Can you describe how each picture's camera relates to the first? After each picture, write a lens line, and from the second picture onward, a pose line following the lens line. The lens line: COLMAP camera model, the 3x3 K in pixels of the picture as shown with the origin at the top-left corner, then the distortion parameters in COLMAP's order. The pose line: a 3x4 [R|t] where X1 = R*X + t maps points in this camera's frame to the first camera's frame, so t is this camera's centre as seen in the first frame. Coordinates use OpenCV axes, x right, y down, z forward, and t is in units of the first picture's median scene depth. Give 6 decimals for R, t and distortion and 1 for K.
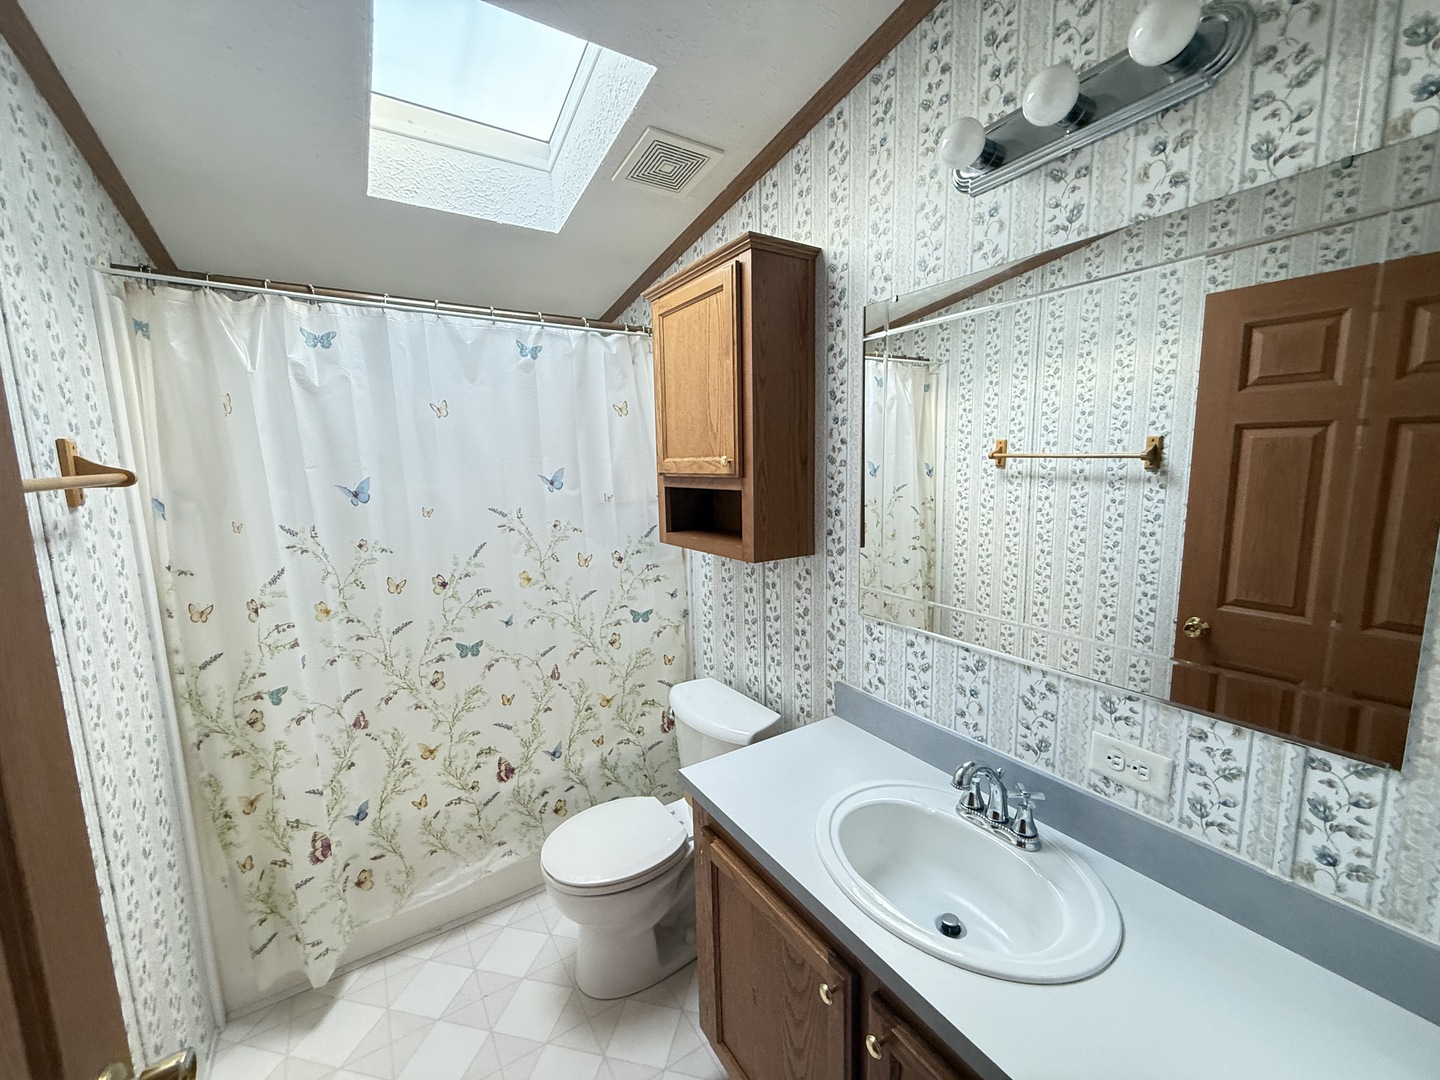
lens RADIAL K [[576.4, 0, 720.4], [0, 576.4, 539.3], [0, 0, 1]] dist [0.001060, 0.000025]
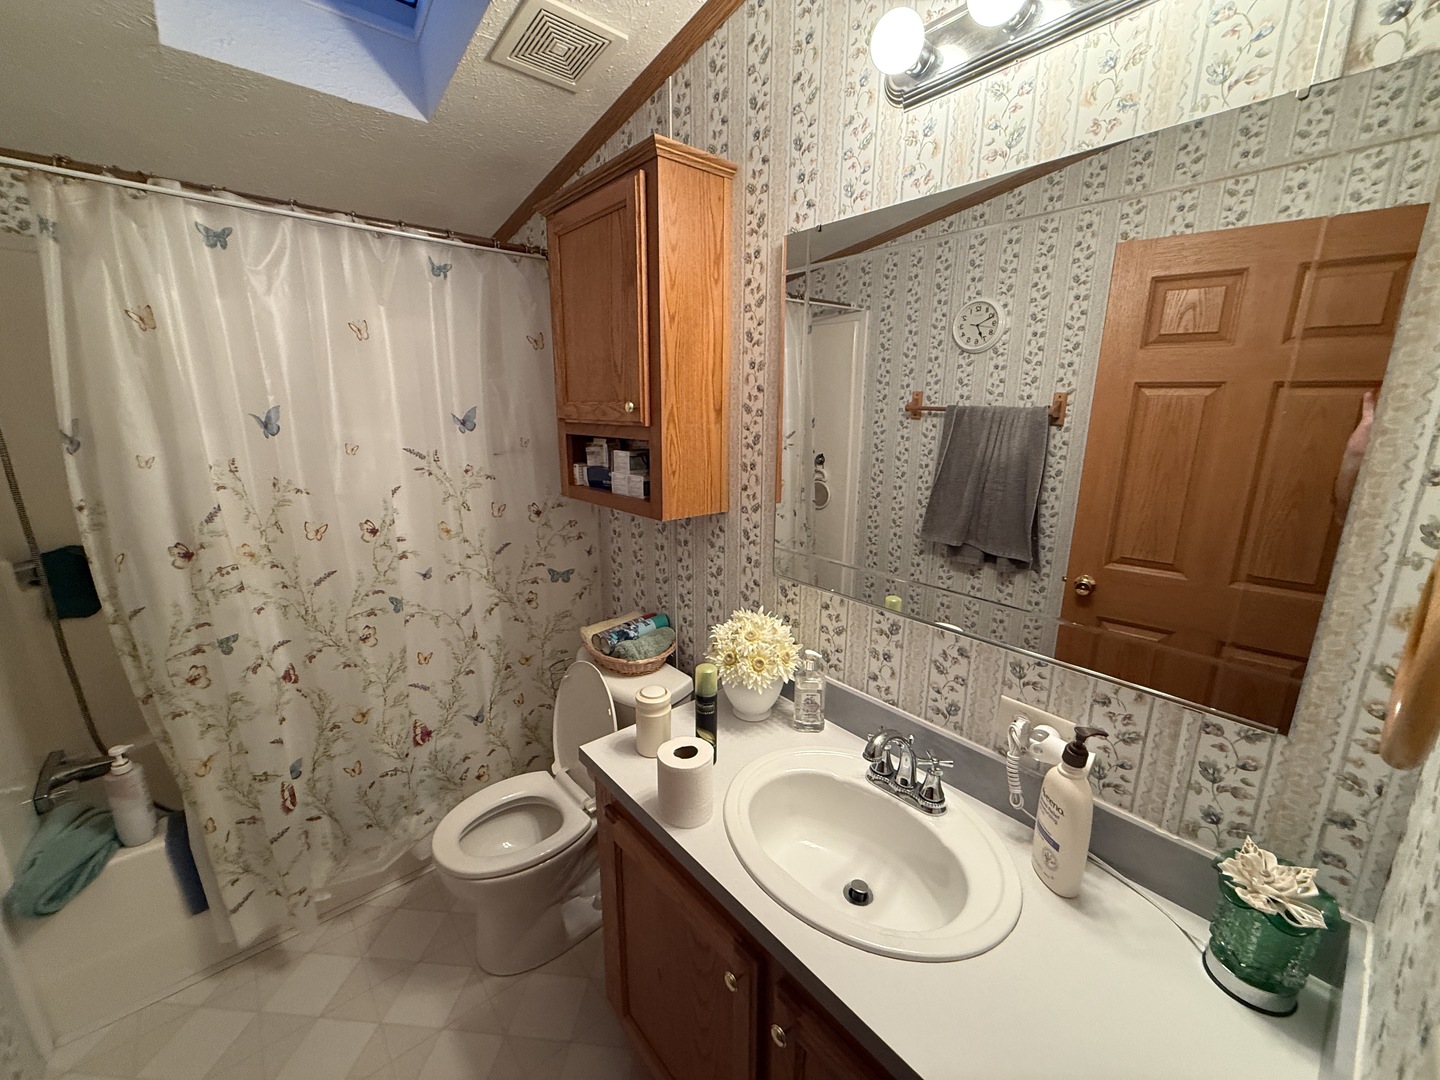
lens RADIAL K [[576.4, 0, 720.2], [0, 576.4, 542.2], [0, 0, 1]] dist [0.001060, 0.000025]
pose [[0.990546, -0.005591, 0.137064, 0.028102], [-0.007723, 0.995312, 0.096411, -0.017629], [-0.136961, -0.096558, 0.985859, 0.096730]]
